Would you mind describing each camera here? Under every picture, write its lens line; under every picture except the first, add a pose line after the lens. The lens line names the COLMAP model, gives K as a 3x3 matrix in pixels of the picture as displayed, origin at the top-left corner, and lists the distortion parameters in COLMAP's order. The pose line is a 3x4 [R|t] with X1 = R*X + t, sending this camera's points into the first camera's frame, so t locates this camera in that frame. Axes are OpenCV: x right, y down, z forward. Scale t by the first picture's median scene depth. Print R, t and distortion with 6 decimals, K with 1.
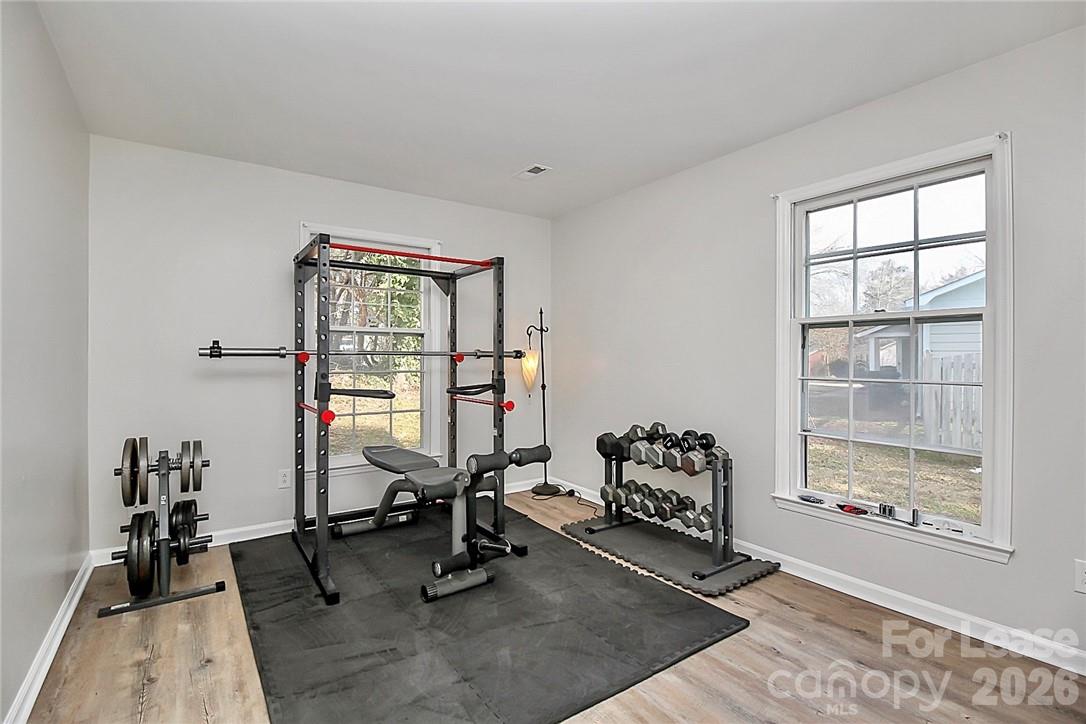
lens RADIAL K [[518.3, 0, 541.6], [0, 518.3, 350.1], [0, 0, 1]] dist [-0.005518, -0.001225]
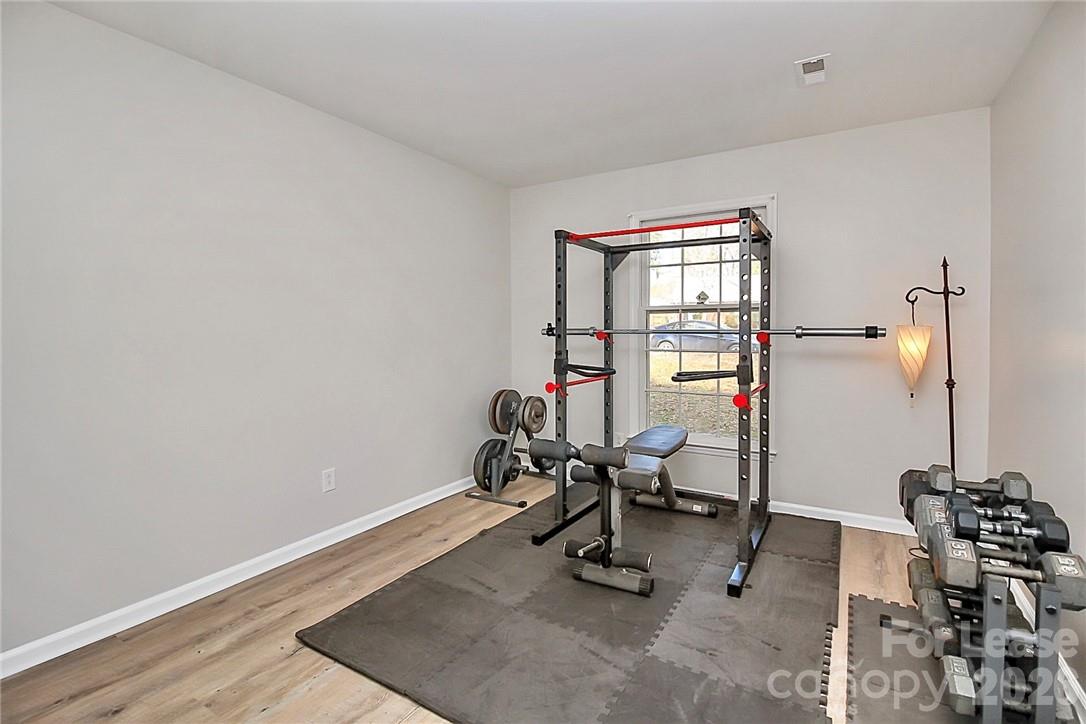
lens RADIAL K [[504.3, 0, 548.1], [0, 504.3, 345.1], [0, 0, 1]] dist [-0.000524, -0.000456]
pose [[0.411813, 0.015851, -0.911130, 0.609238], [0.010130, 0.999707, 0.021971, 0.010434], [0.911212, -0.018278, 0.411532, 0.526837]]
